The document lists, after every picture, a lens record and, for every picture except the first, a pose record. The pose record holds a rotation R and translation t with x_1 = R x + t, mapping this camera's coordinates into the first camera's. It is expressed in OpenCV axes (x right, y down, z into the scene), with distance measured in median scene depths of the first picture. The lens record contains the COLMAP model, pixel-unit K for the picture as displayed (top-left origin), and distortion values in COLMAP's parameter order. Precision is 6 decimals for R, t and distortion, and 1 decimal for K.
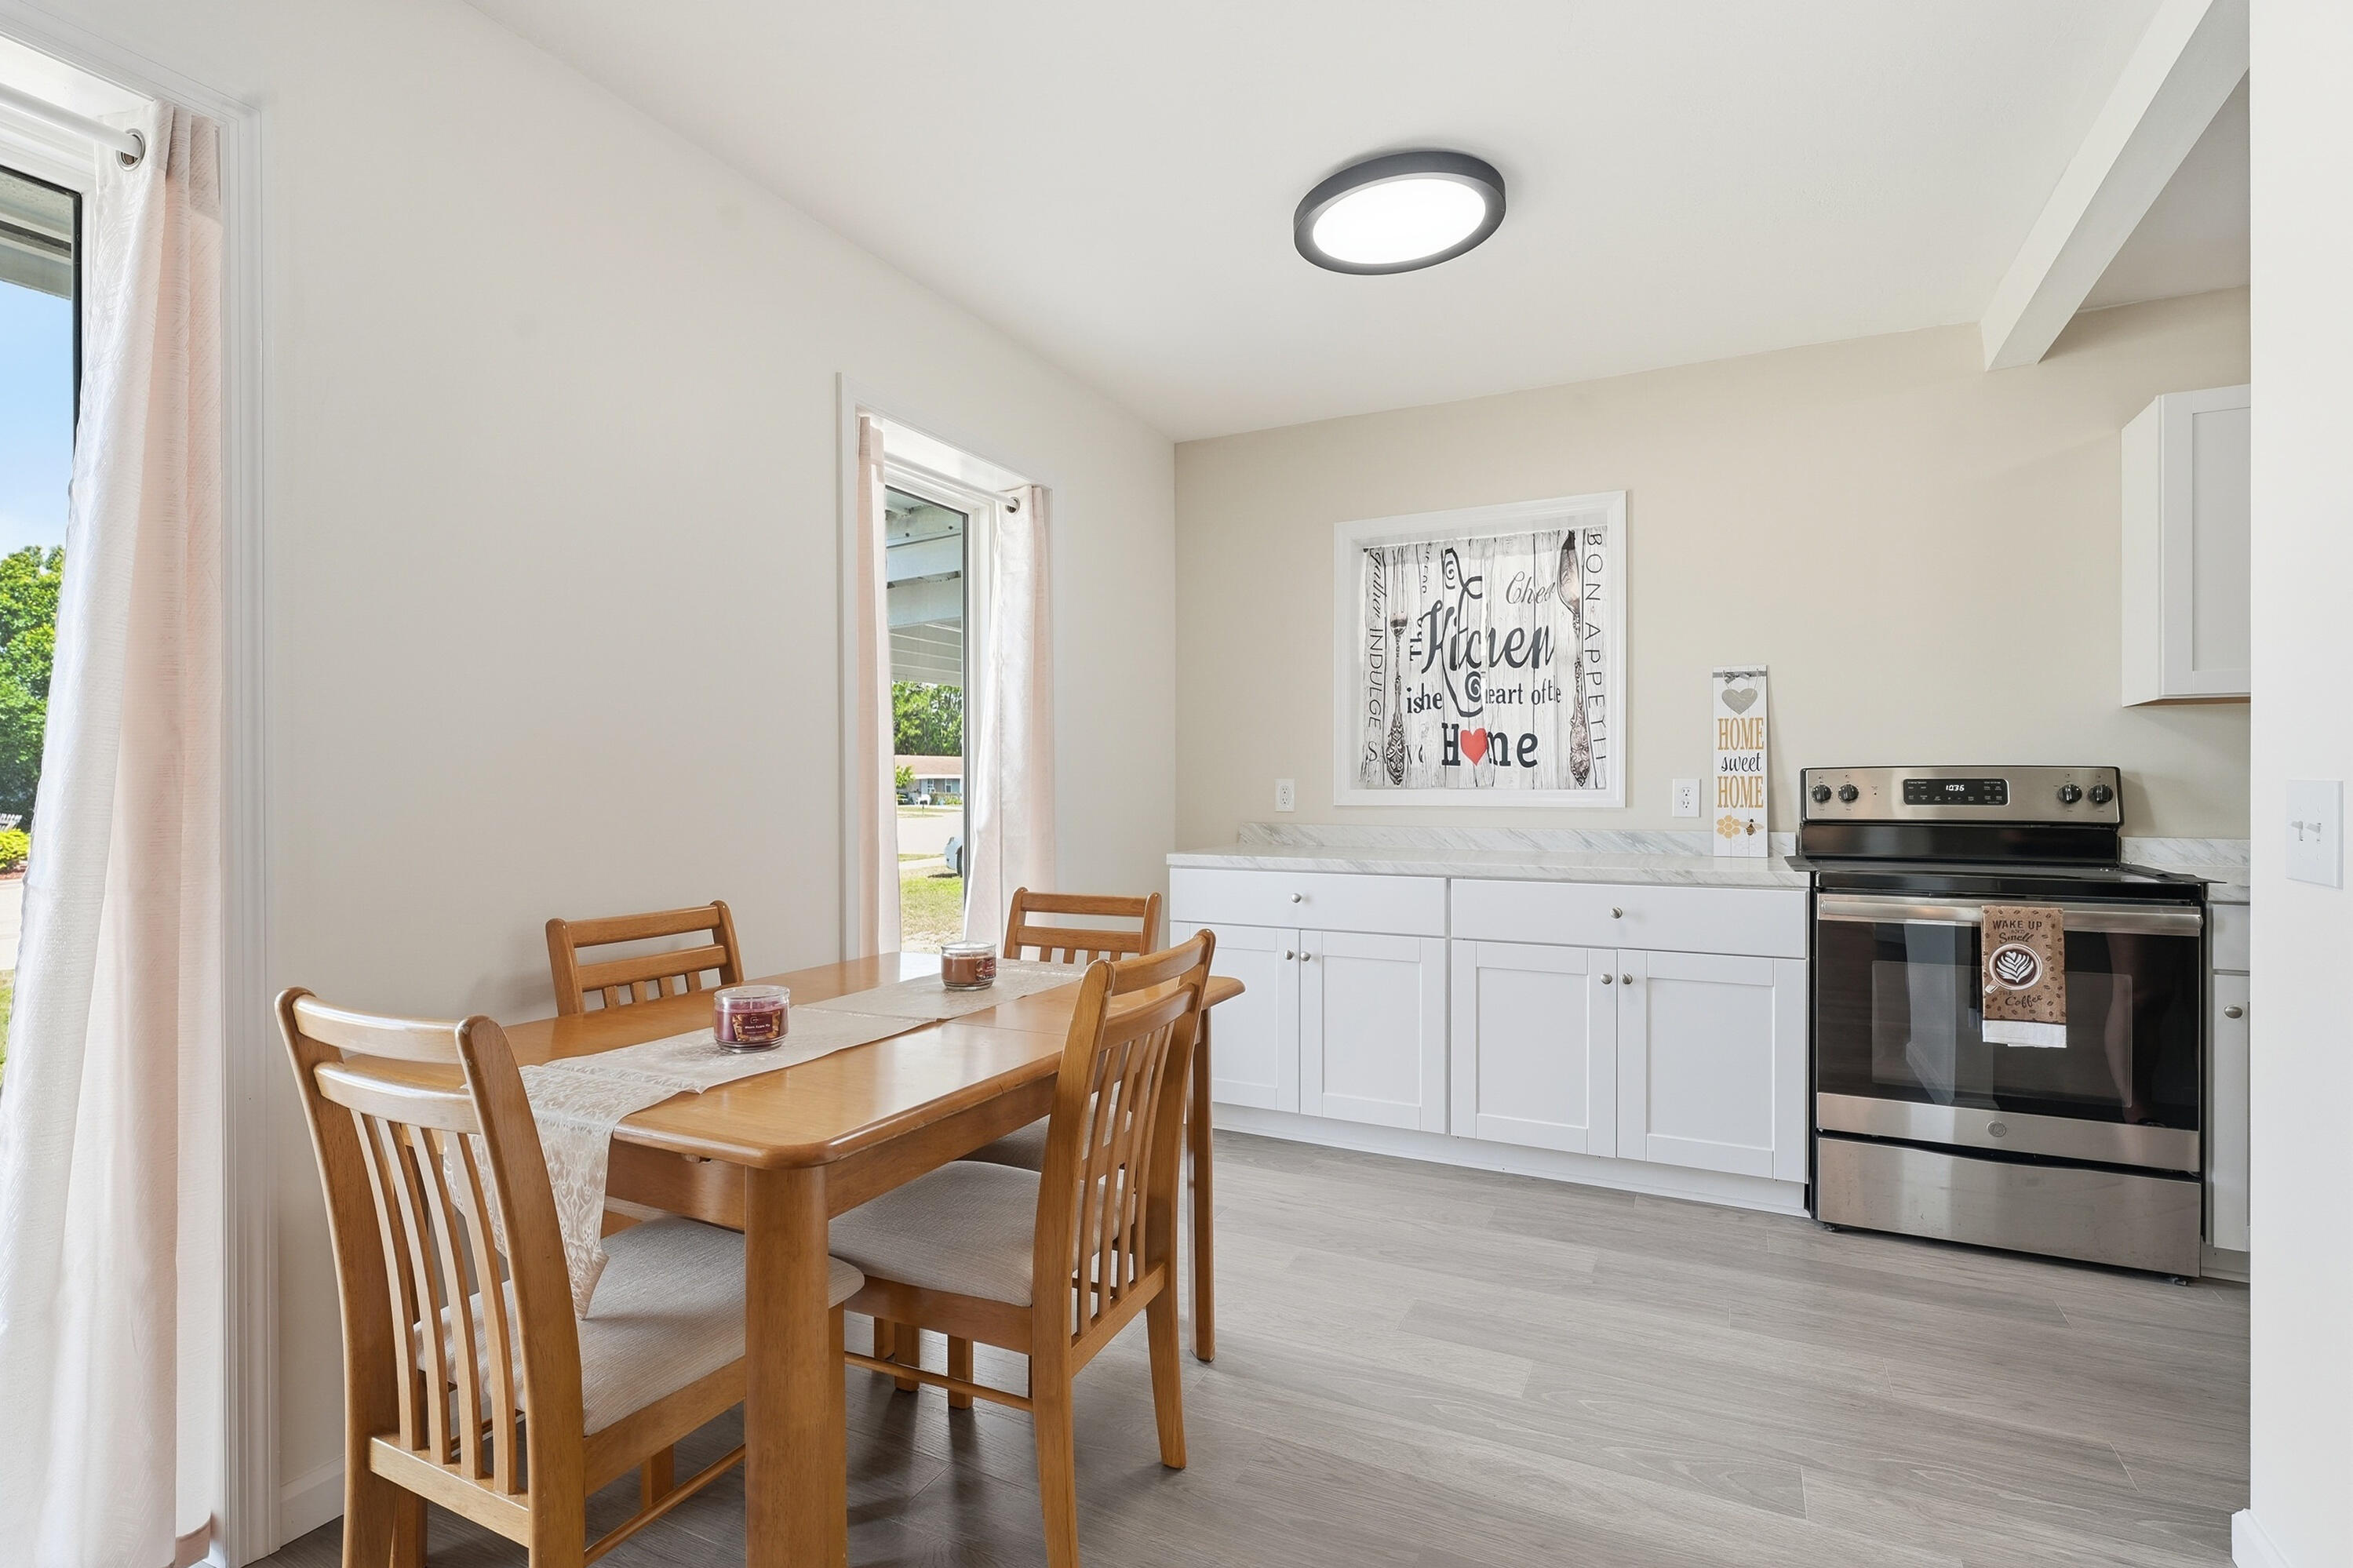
lens RADIAL K [[1107.5, 0, 1179.4], [0, 1107.5, 783.1], [0, 0, 1]] dist [0.003457, 0.000193]
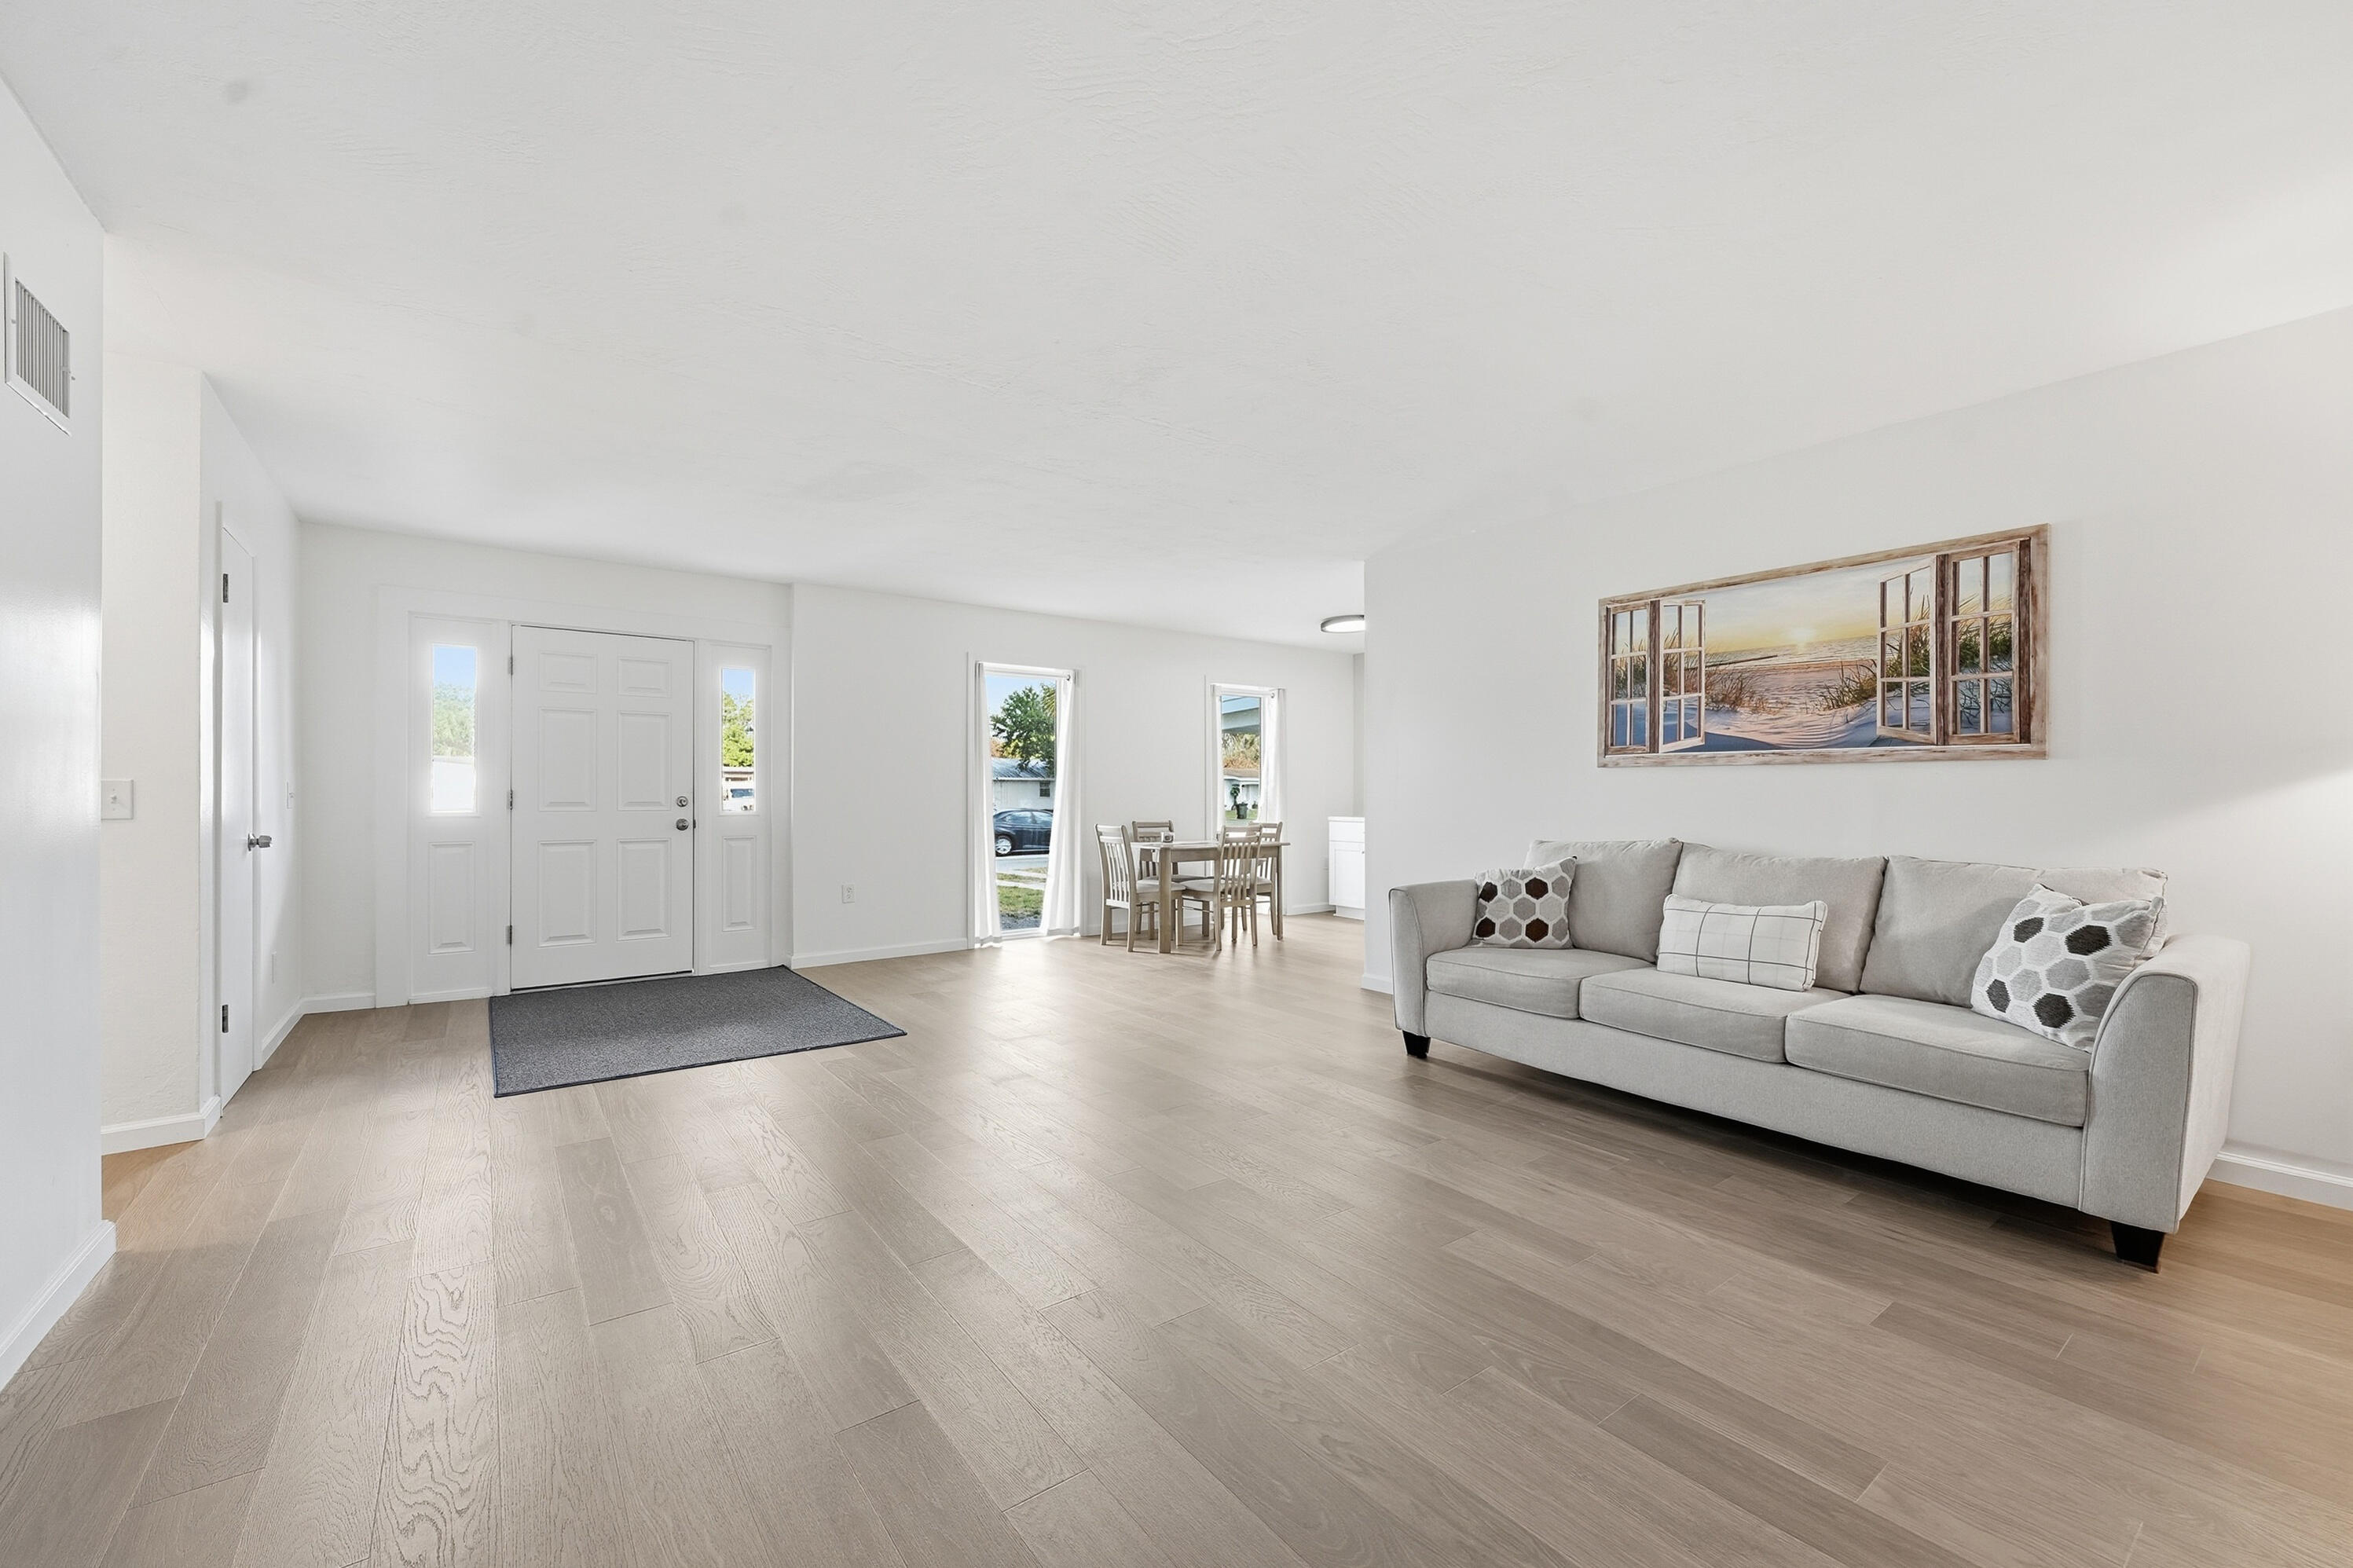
lens RADIAL K [[936.6, 0, 1183.4], [0, 936.6, 788.6], [0, 0, 1]] dist [-0.002627, 0.000250]
pose [[0.894199, 0.001380, -0.447667, 1.673641], [-0.002279, 0.999996, -0.001470, -0.005004], [0.447664, 0.002334, 0.894199, -2.926943]]
